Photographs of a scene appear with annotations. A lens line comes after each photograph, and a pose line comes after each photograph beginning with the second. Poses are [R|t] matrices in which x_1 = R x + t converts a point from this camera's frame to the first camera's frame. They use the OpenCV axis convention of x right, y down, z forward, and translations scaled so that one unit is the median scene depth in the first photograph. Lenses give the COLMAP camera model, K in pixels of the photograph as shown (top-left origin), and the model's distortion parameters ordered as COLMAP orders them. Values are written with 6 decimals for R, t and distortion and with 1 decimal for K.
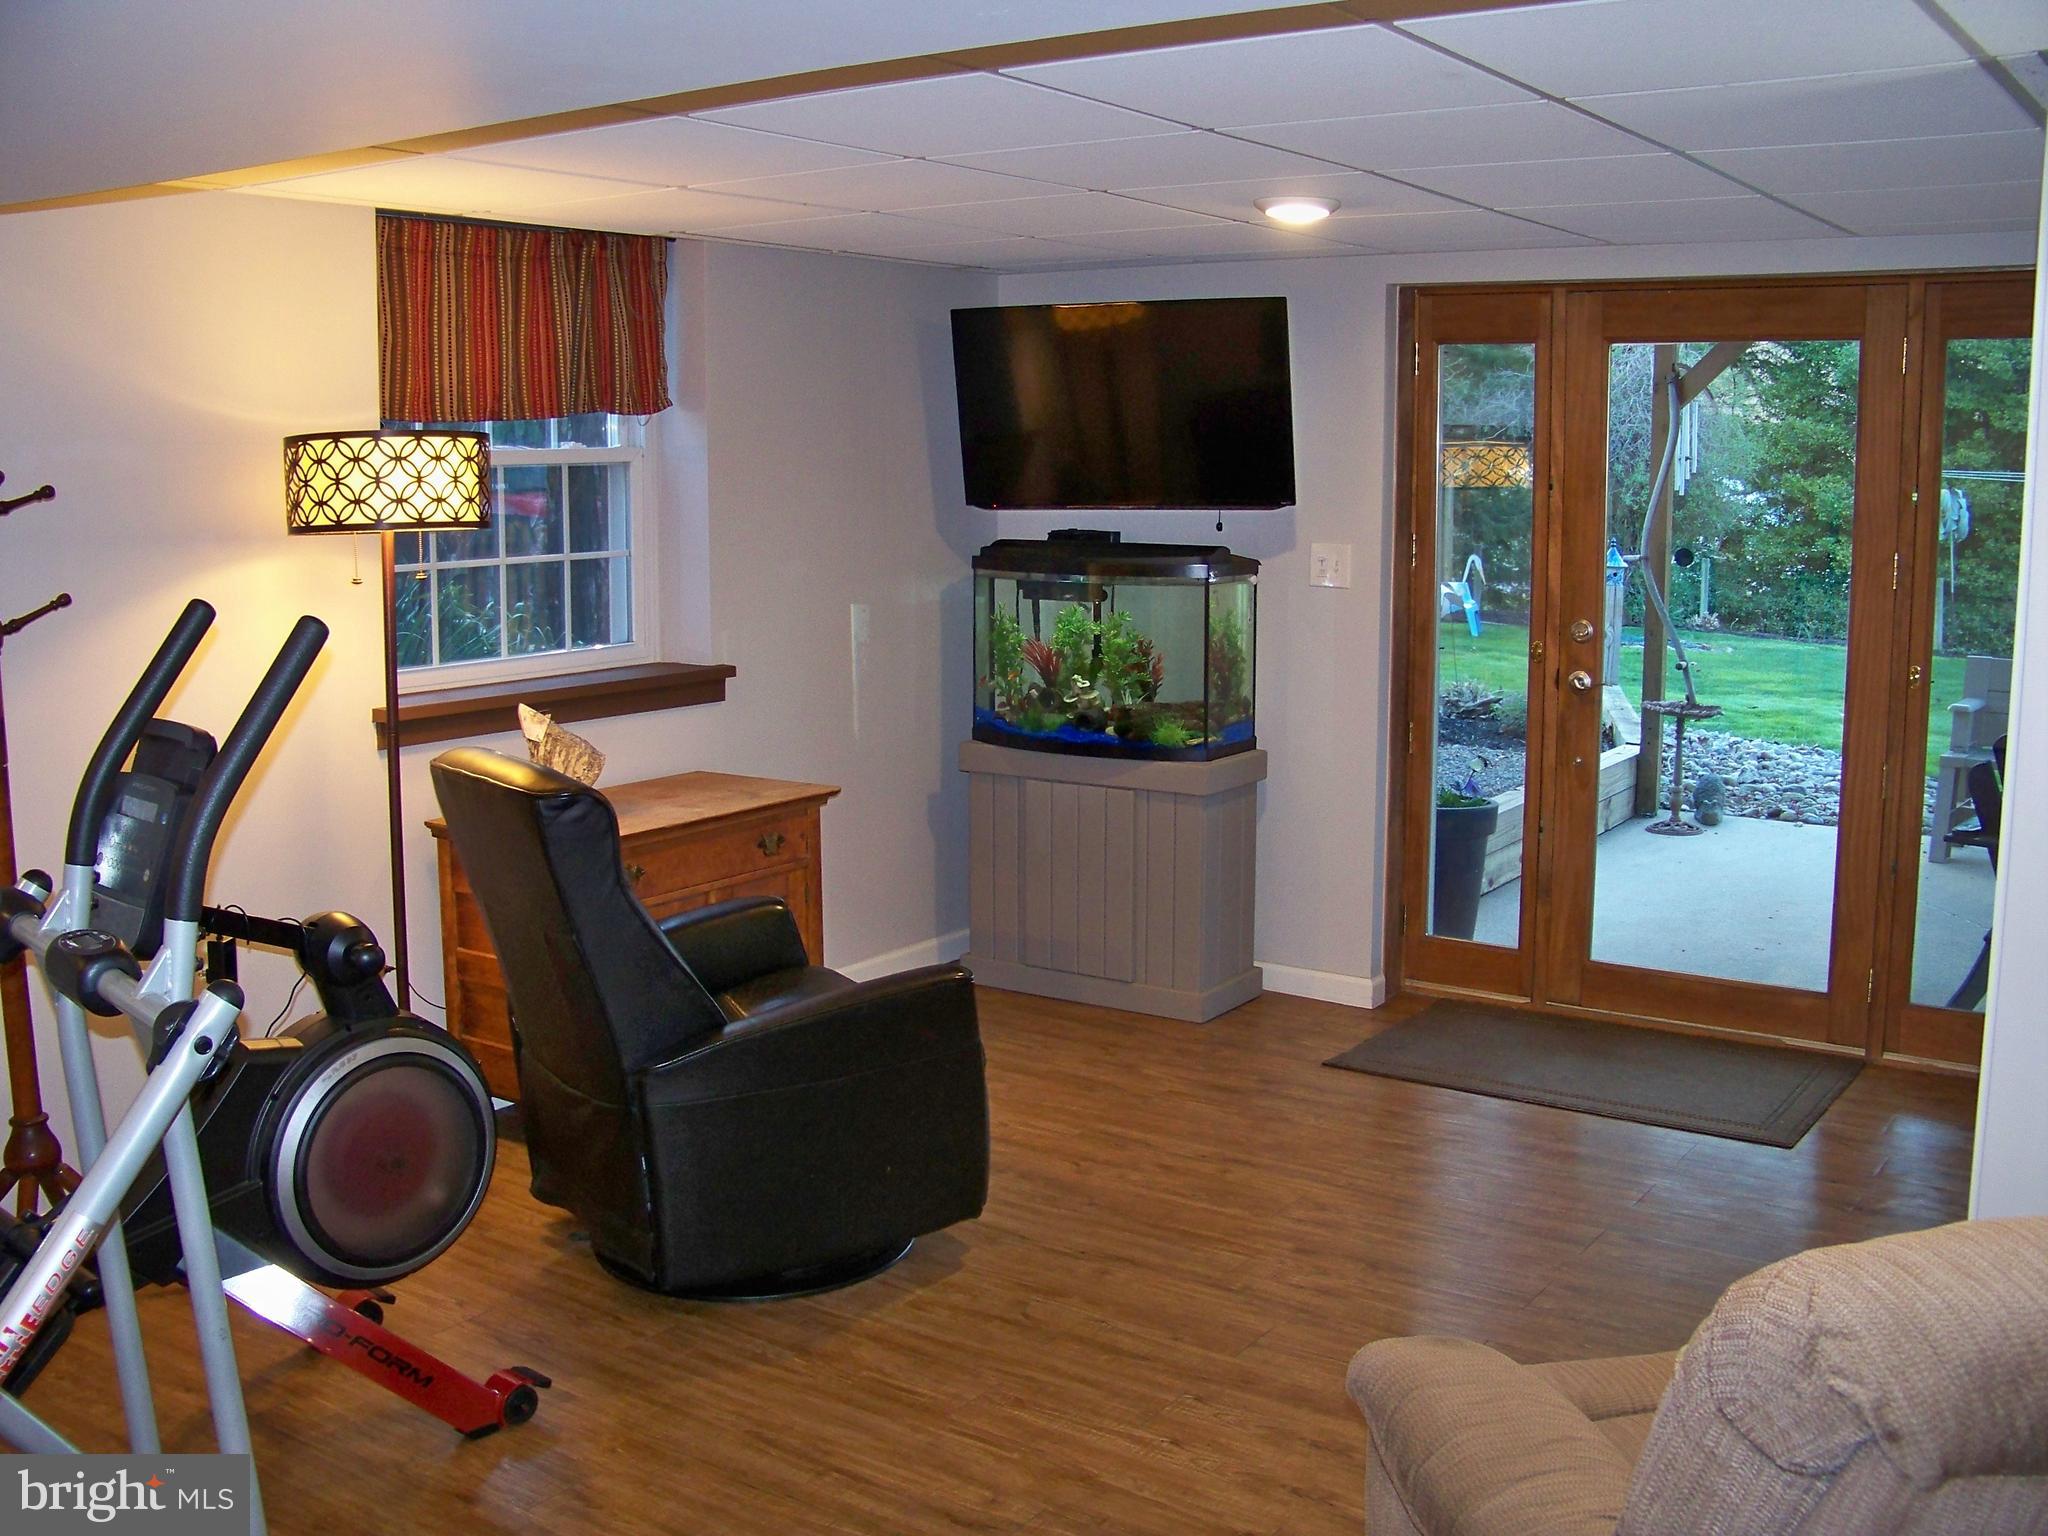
lens RADIAL K [[2031.3, 0, 1024.0], [0, 2031.3, 768.0], [0, 0, 1]] dist [-0.211855, 0.308233]
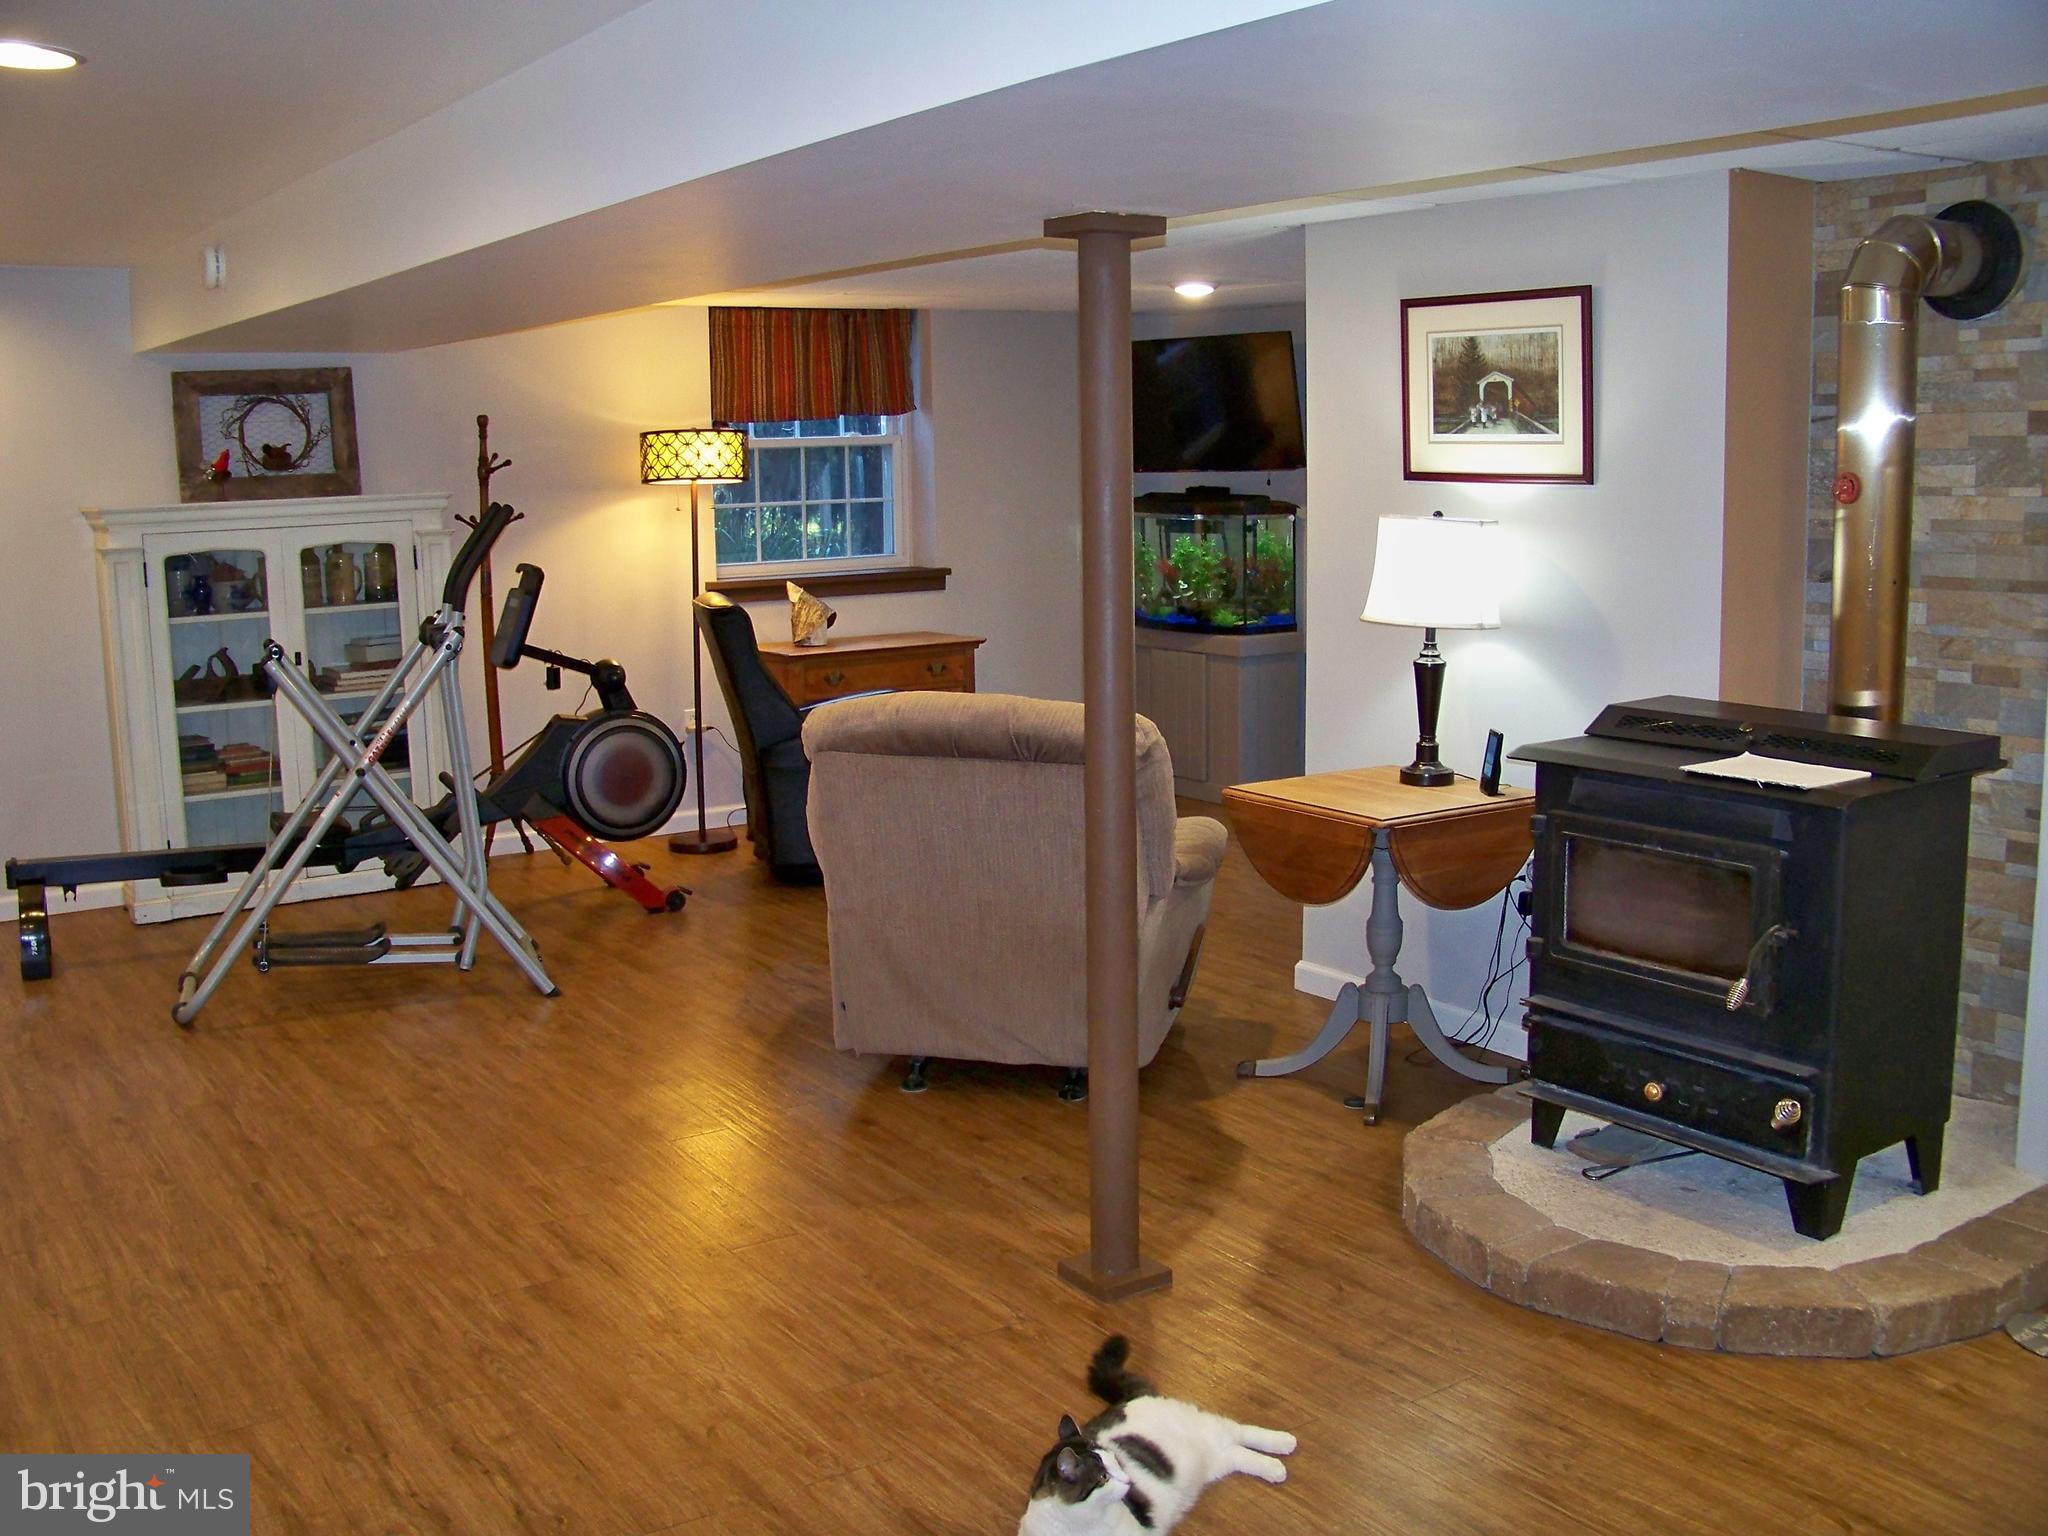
lens RADIAL K [[2031.3, 0, 1024.0], [0, 2031.3, 768.0], [0, 0, 1]] dist [-0.211855, 0.308233]
pose [[0.934758, 0.043909, -0.352562, 0.517839], [-0.040441, 0.999034, 0.017199, 0.083546], [0.352977, -0.001819, 0.935630, -0.531532]]
